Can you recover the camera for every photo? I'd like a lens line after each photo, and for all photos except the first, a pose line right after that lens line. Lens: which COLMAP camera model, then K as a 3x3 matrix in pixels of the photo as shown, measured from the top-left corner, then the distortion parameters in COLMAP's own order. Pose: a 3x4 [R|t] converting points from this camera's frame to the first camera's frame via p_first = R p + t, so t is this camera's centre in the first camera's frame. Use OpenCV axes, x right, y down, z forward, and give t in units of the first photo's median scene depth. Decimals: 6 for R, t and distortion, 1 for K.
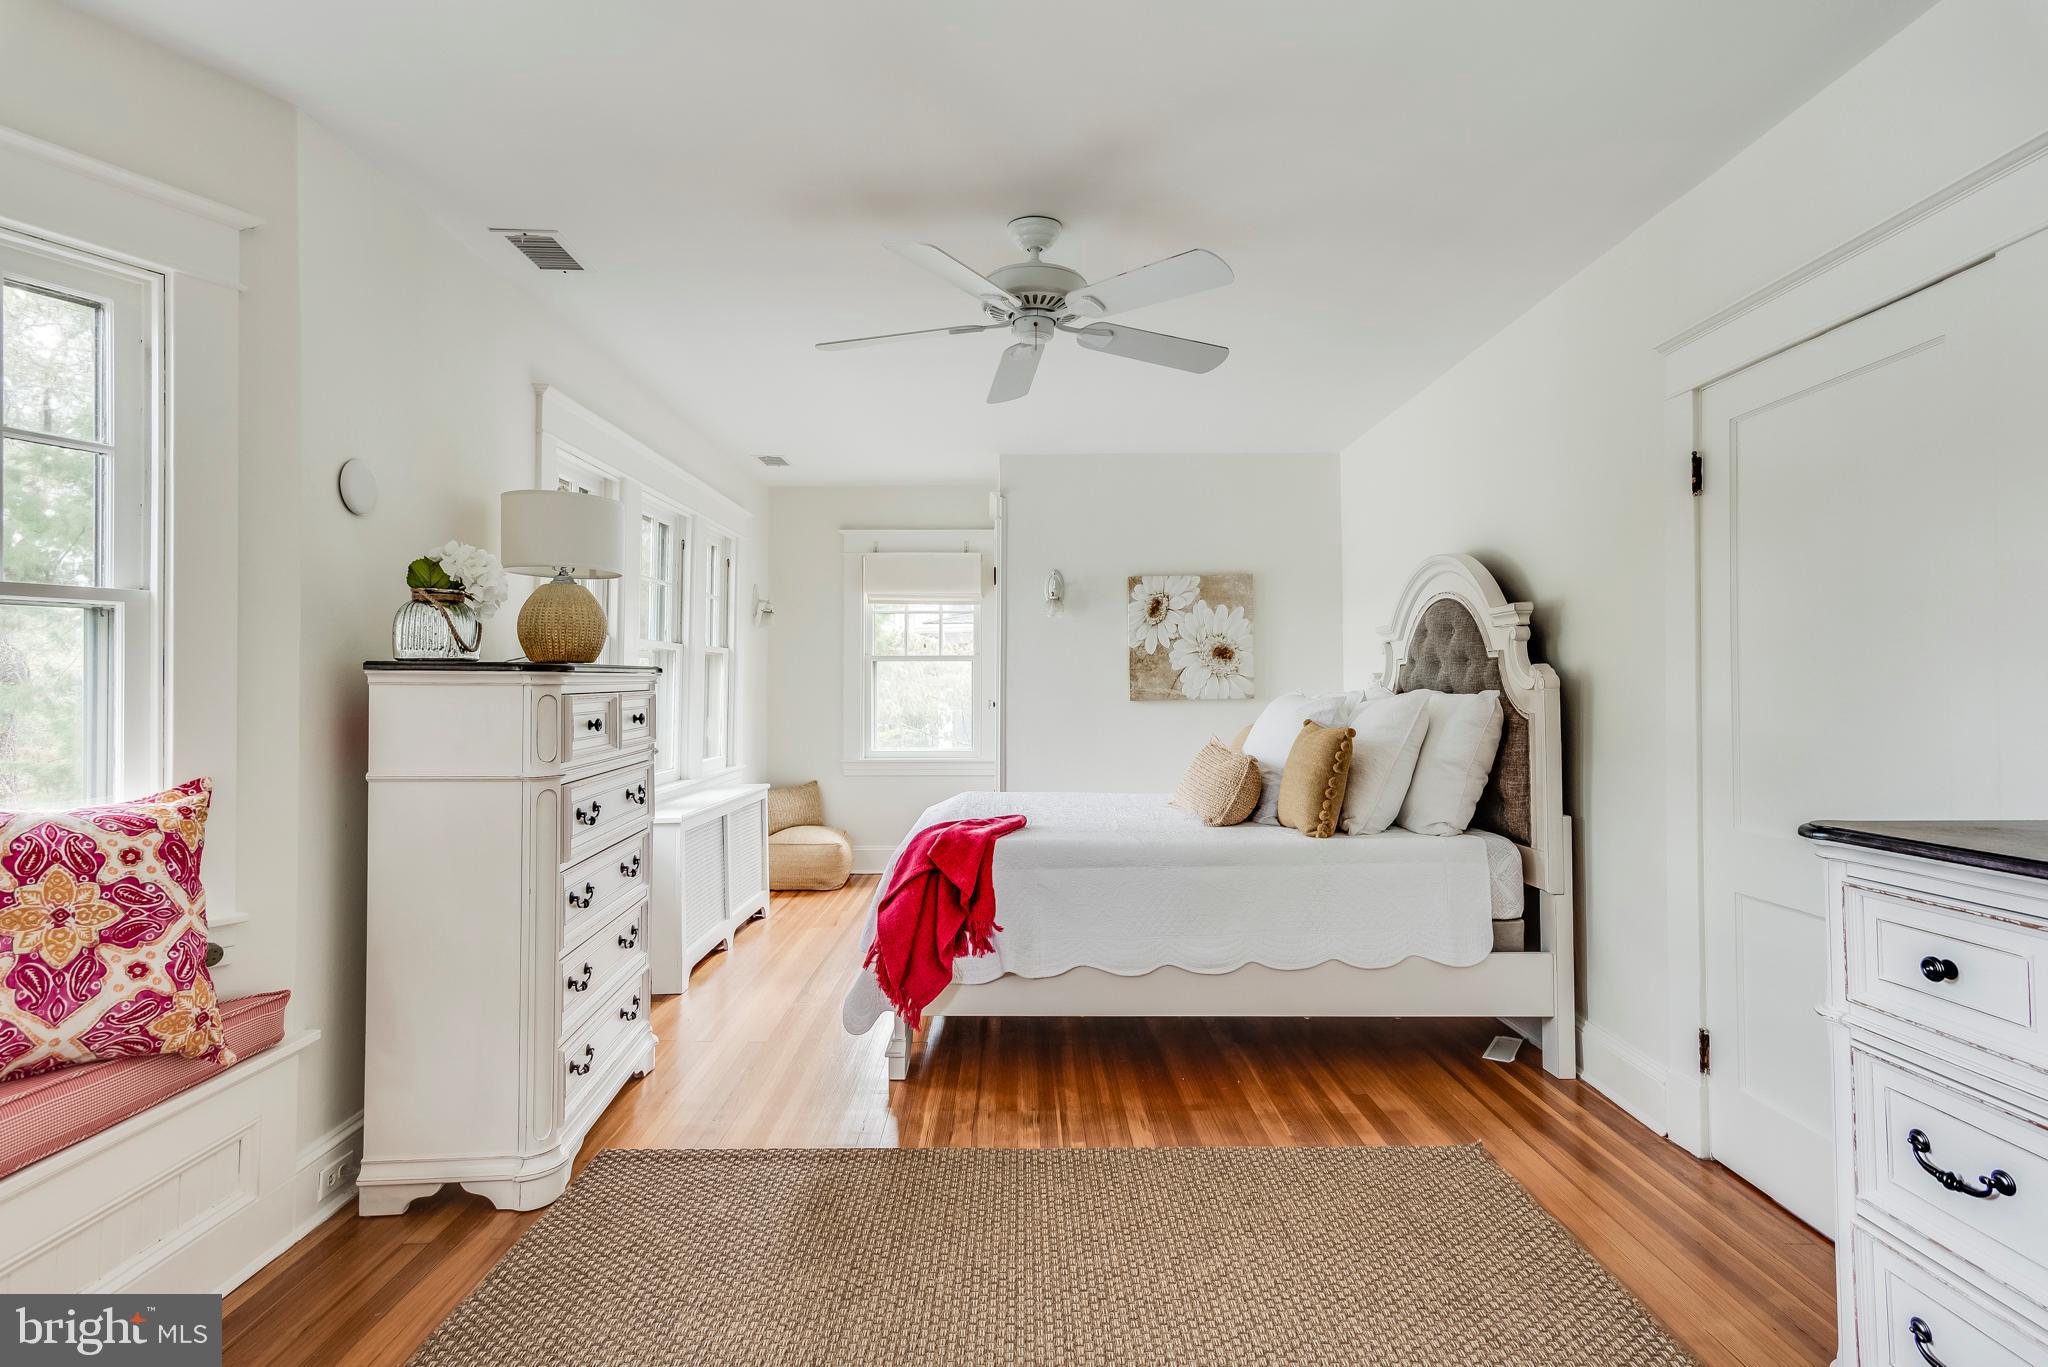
lens RADIAL K [[984.1, 0, 1024.8], [0, 984.1, 676.7], [0, 0, 1]] dist [0.006071, -0.000585]
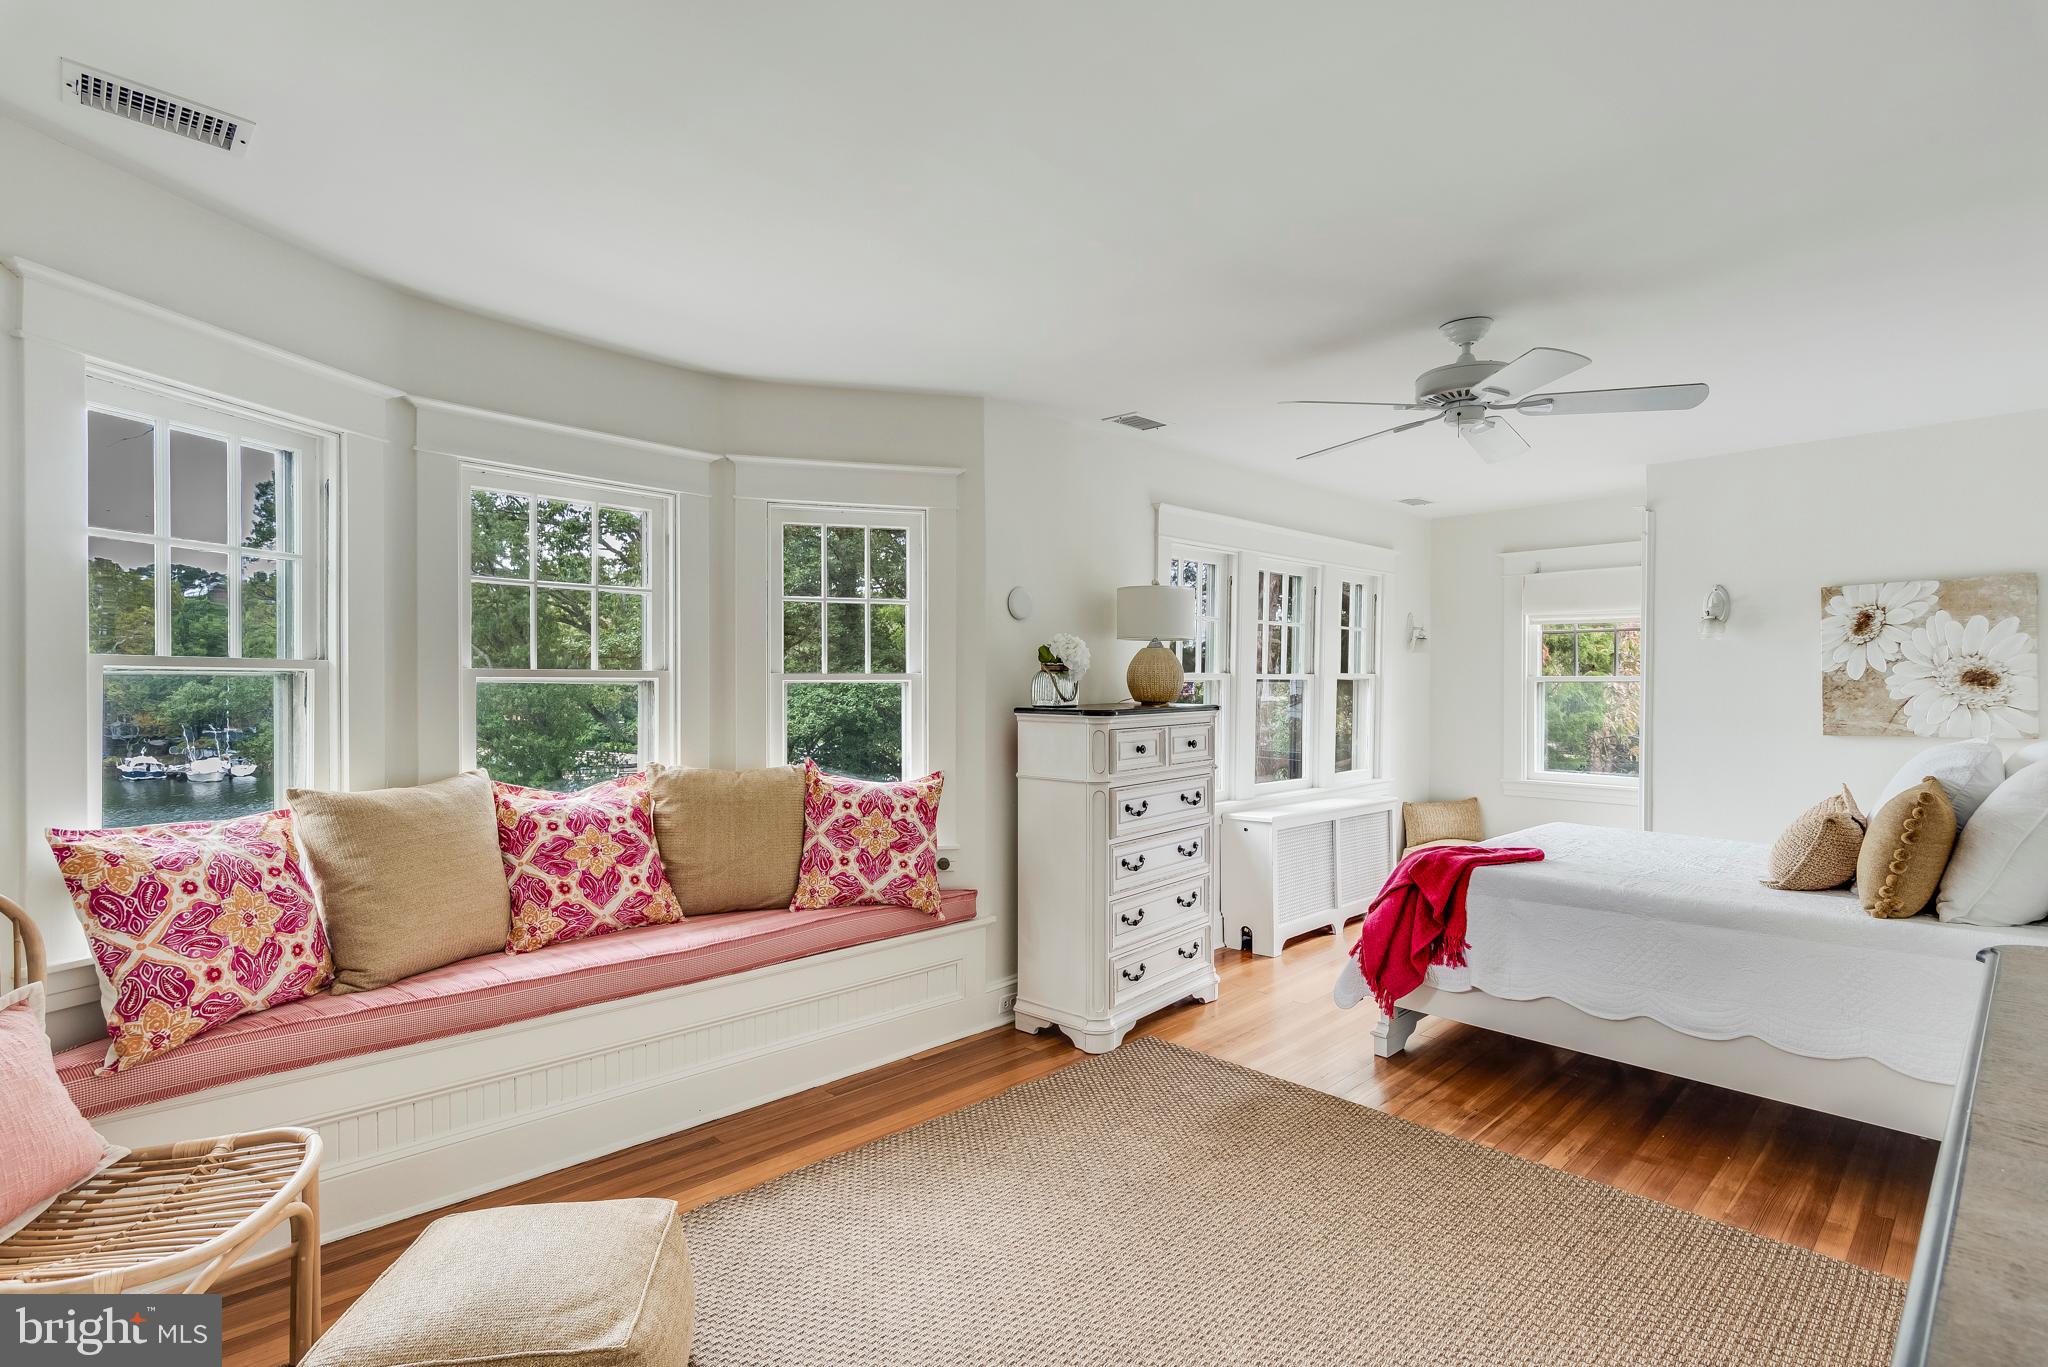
lens RADIAL K [[991.7, 0, 1021.6], [0, 991.7, 687.2], [0, 0, 1]] dist [-0.003774, 0.002126]
pose [[0.691292, 0.005016, -0.722558, 0.480552], [0.005141, 0.999916, 0.011861, -0.059125], [0.722557, -0.011914, 0.691208, -0.151529]]
